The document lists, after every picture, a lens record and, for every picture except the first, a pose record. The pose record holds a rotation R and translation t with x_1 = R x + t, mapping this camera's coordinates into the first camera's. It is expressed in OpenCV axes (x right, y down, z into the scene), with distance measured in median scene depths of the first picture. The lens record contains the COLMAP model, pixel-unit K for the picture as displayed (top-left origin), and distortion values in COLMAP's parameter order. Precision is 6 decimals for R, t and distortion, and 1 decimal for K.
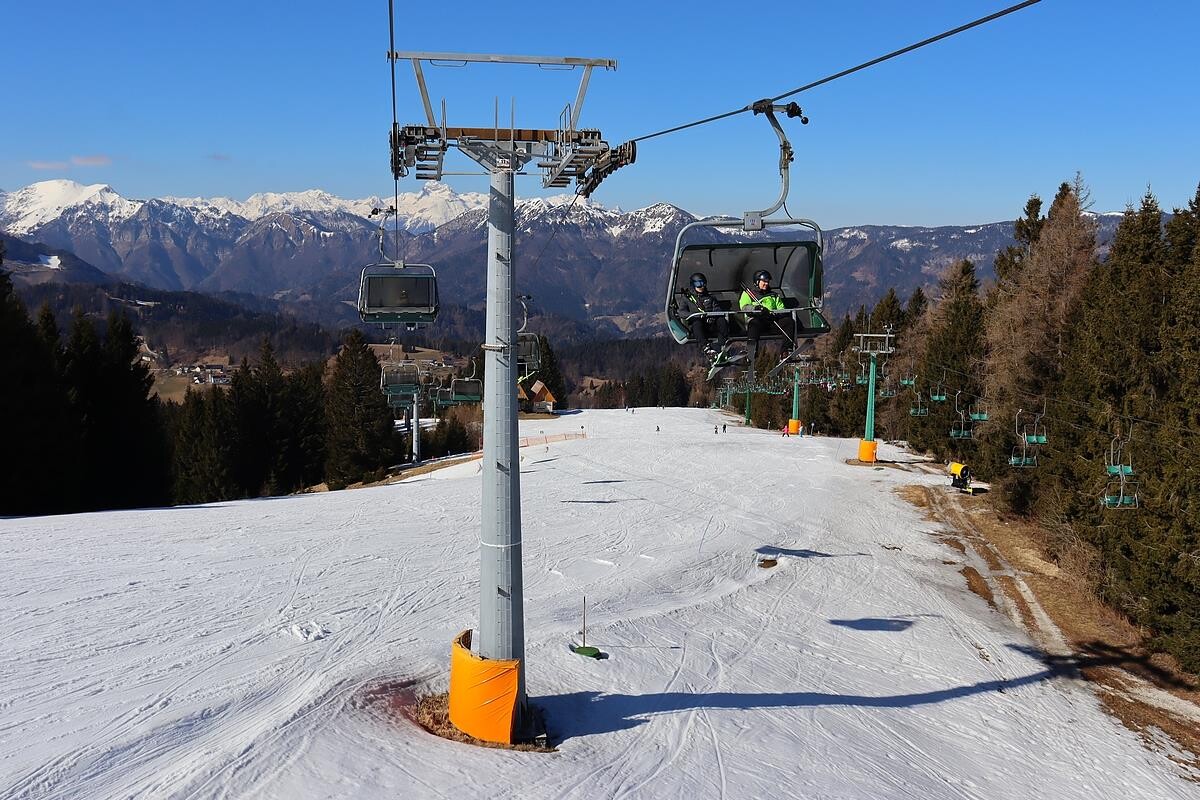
lens RADIAL K [[1264.7, 0, 602.4], [0, 1264.7, 400.8], [0, 0, 1]] dist [-0.091273, 0.000000]
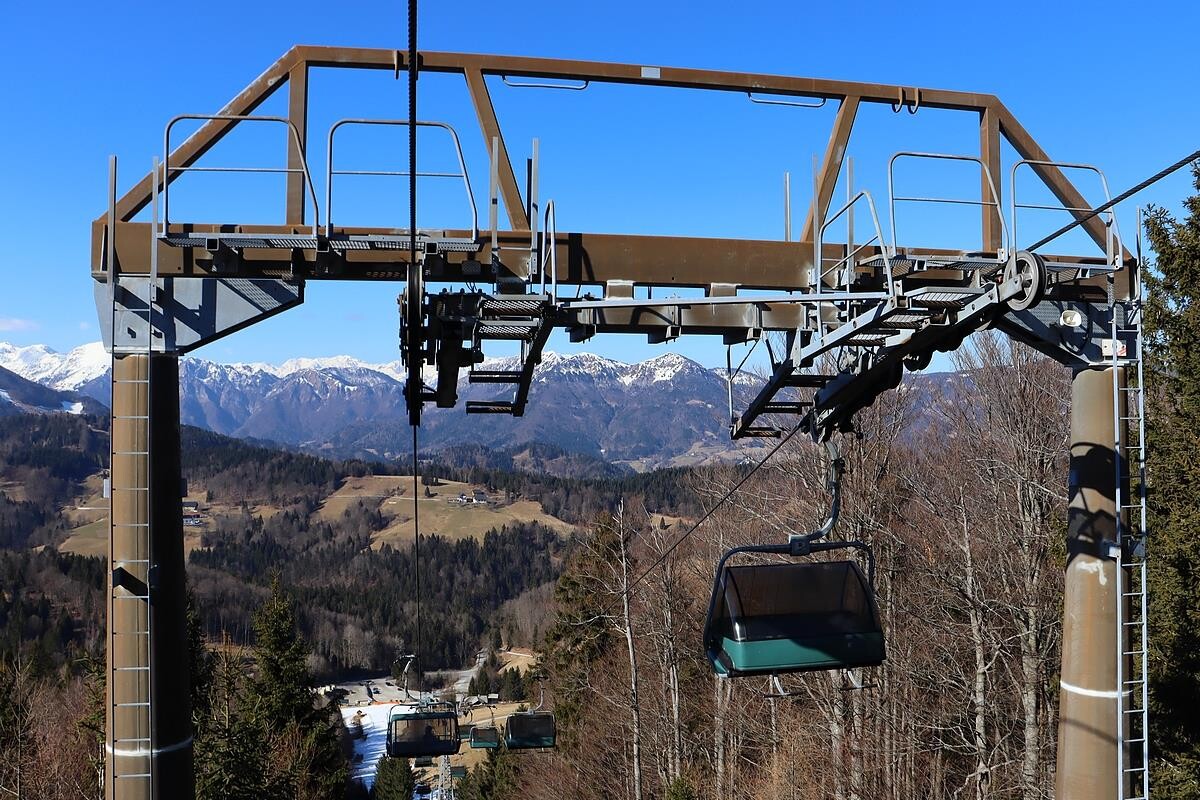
lens RADIAL K [[1009.0, 0, 595.0], [0, 1009.0, 404.8], [0, 0, 1]] dist [-0.129202, 0.092467]
pose [[0.999841, -0.009357, 0.015170, -0.028794], [0.011354, 0.990446, -0.137431, -0.000153], [-0.013739, 0.137582, 0.990395, 0.178756]]
